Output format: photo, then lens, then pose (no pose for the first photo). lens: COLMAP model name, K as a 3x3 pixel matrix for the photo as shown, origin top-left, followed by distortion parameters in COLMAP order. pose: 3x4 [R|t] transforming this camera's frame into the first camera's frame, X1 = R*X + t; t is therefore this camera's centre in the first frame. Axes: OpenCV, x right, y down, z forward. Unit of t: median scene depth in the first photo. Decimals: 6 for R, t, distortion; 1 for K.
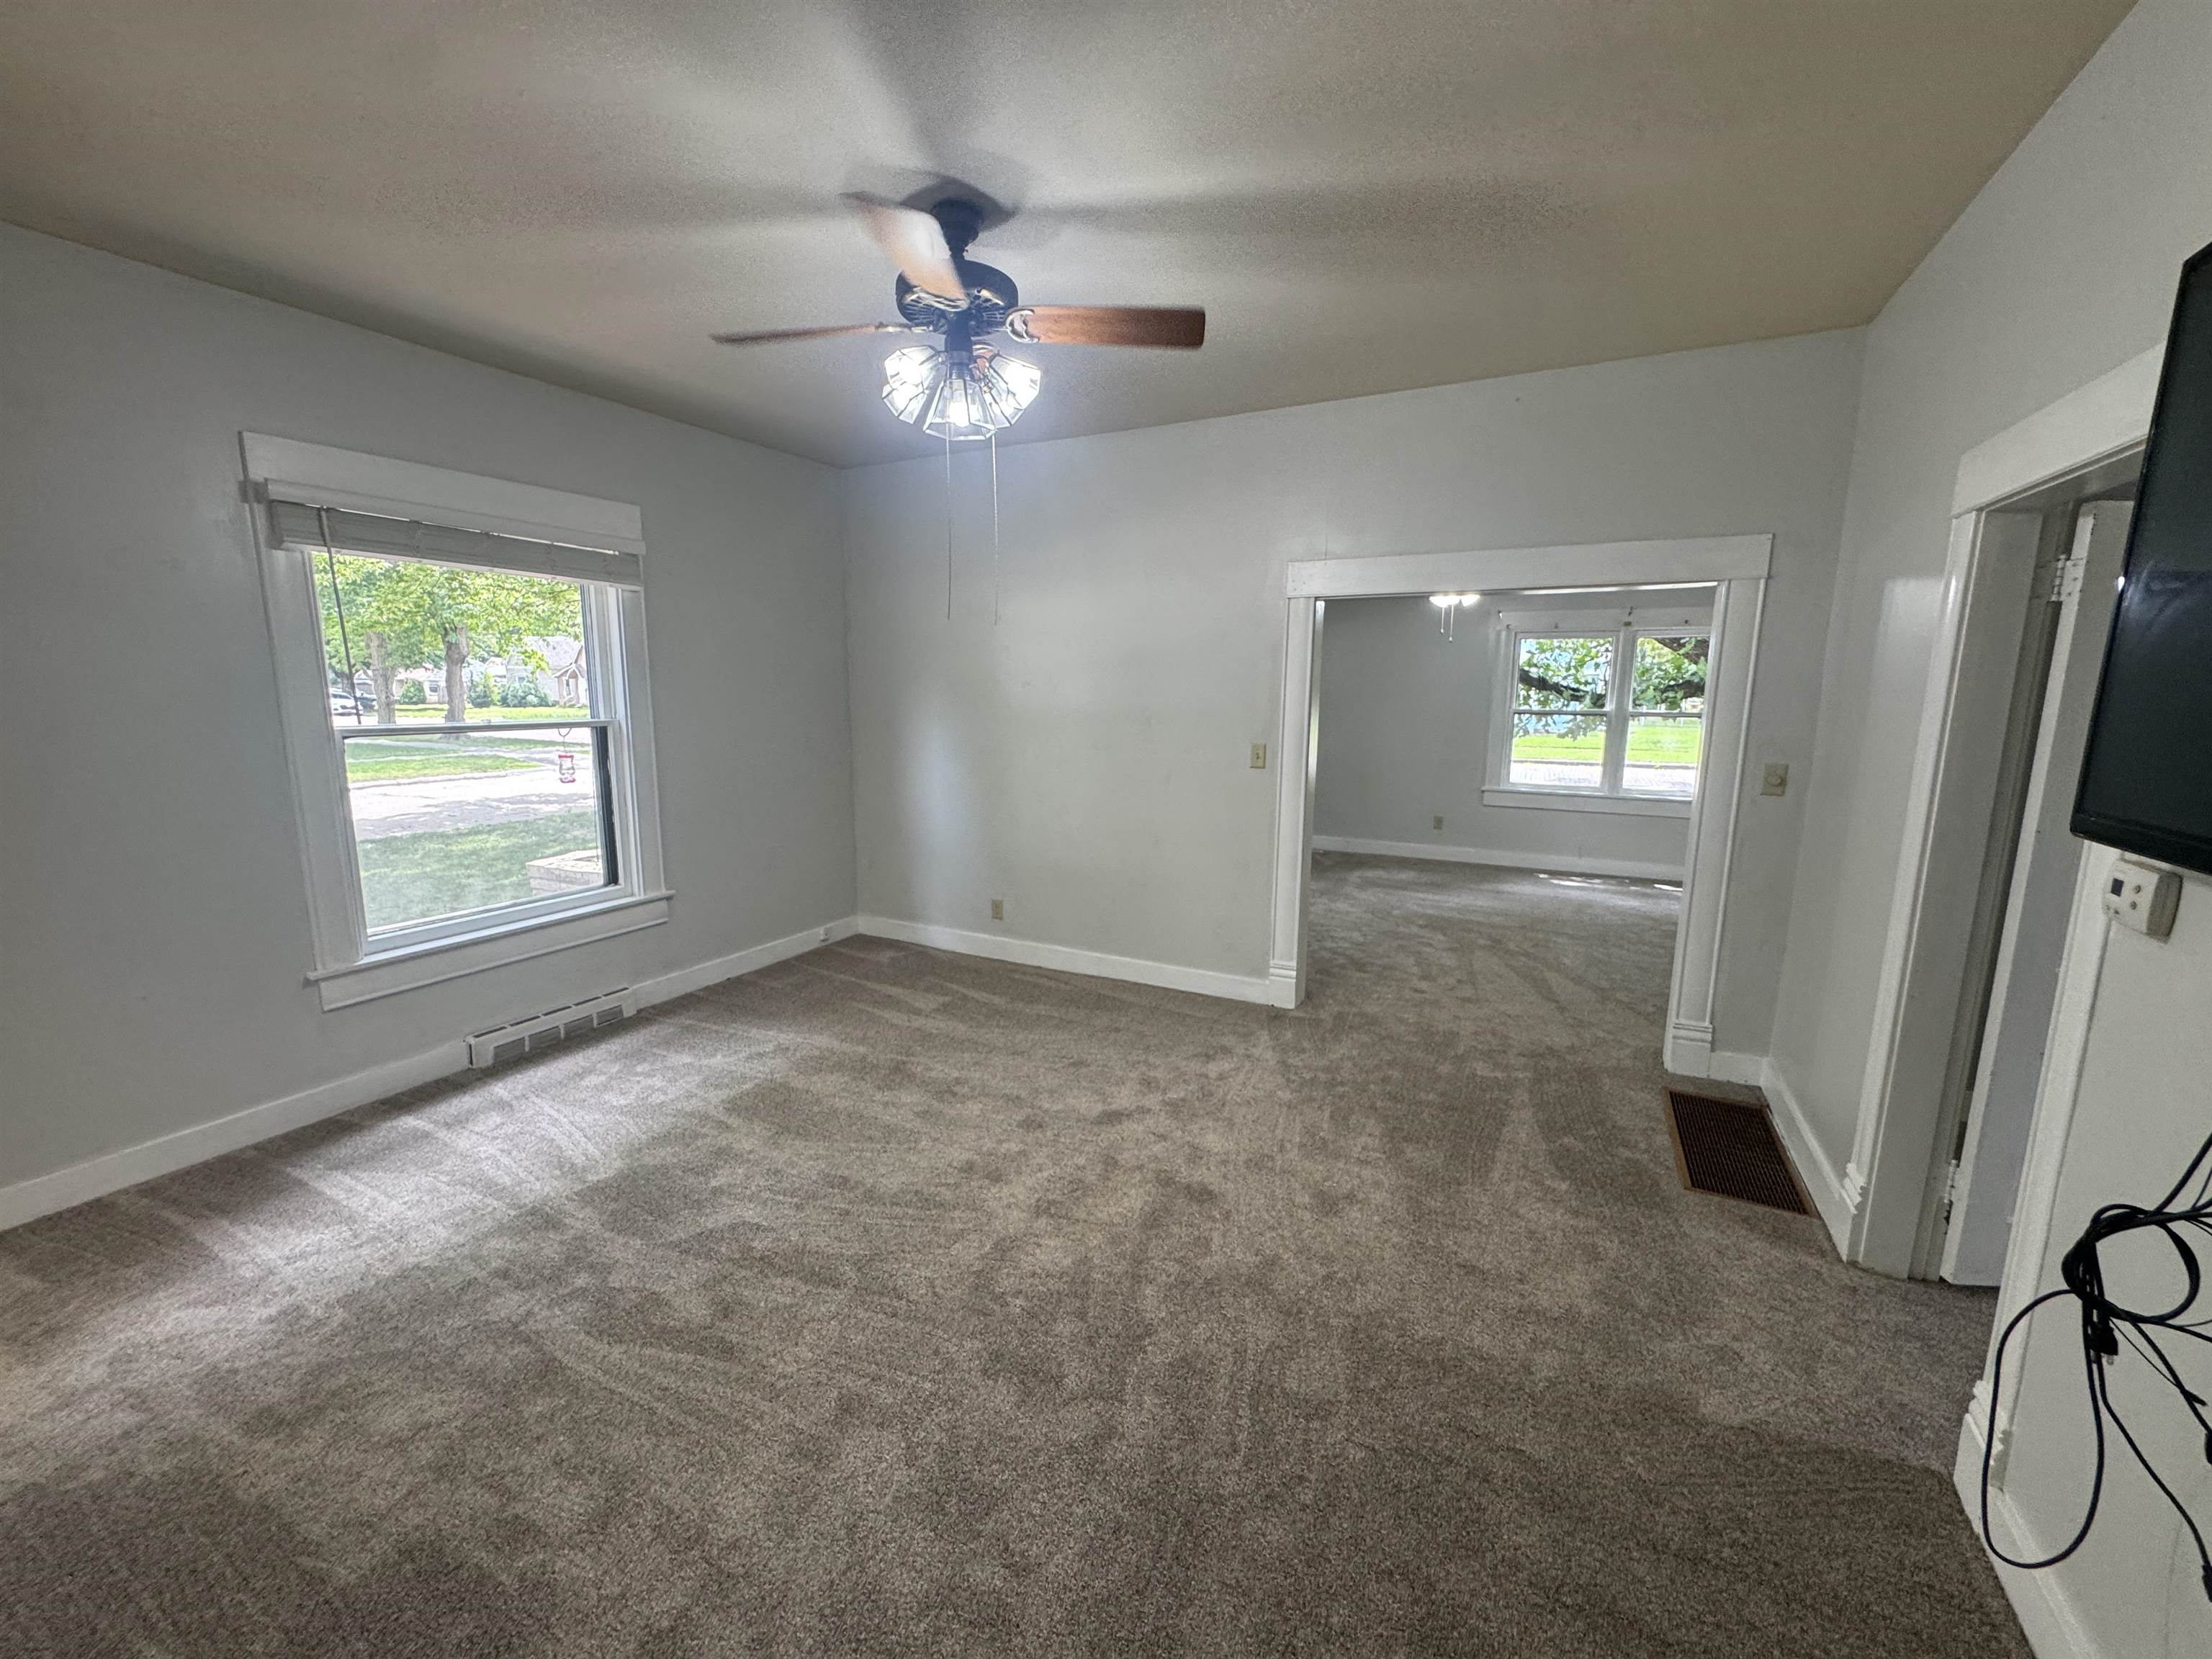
lens RADIAL K [[881.1, 0, 1103.1], [0, 881.1, 829.7], [0, 0, 1]] dist [-0.002661, -0.000548]
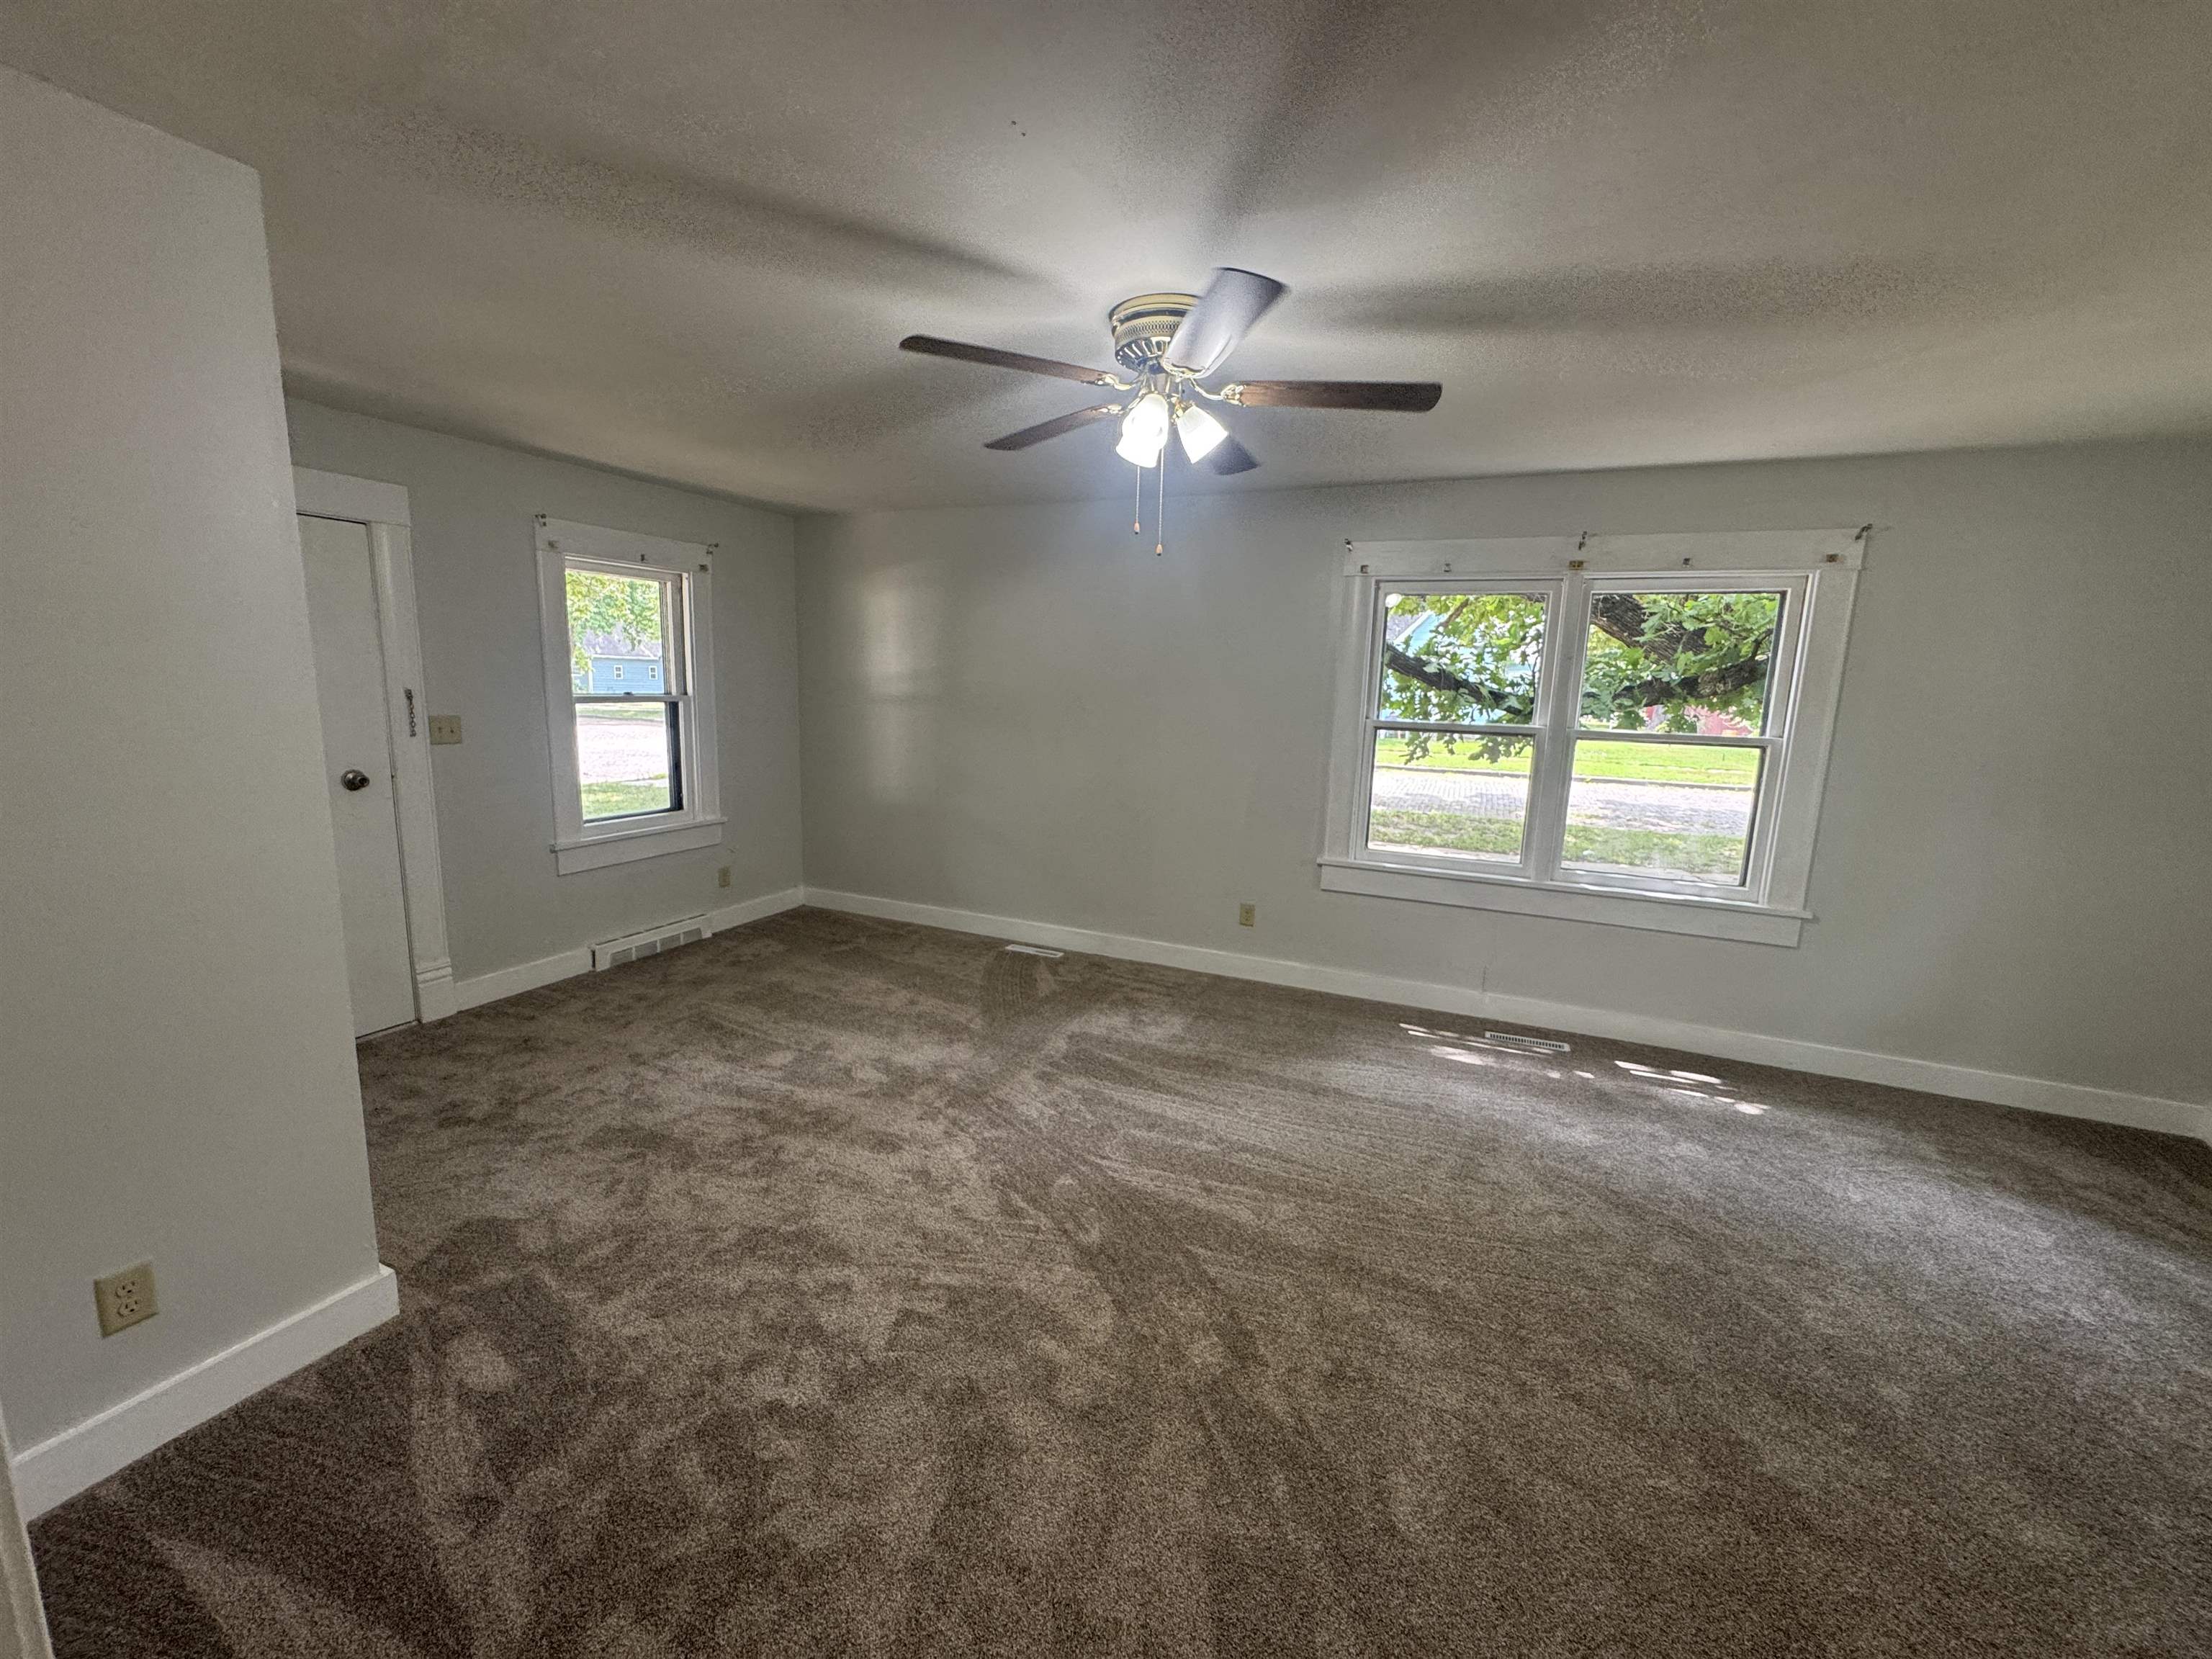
lens RADIAL K [[881.1, 0, 1103.1], [0, 881.1, 829.7], [0, 0, 1]] dist [-0.002661, -0.000548]
pose [[0.997884, 0.014338, 0.063422, 0.329826], [-0.014749, 0.999873, 0.006030, -0.086965], [-0.063327, -0.006953, 0.997969, 0.574266]]
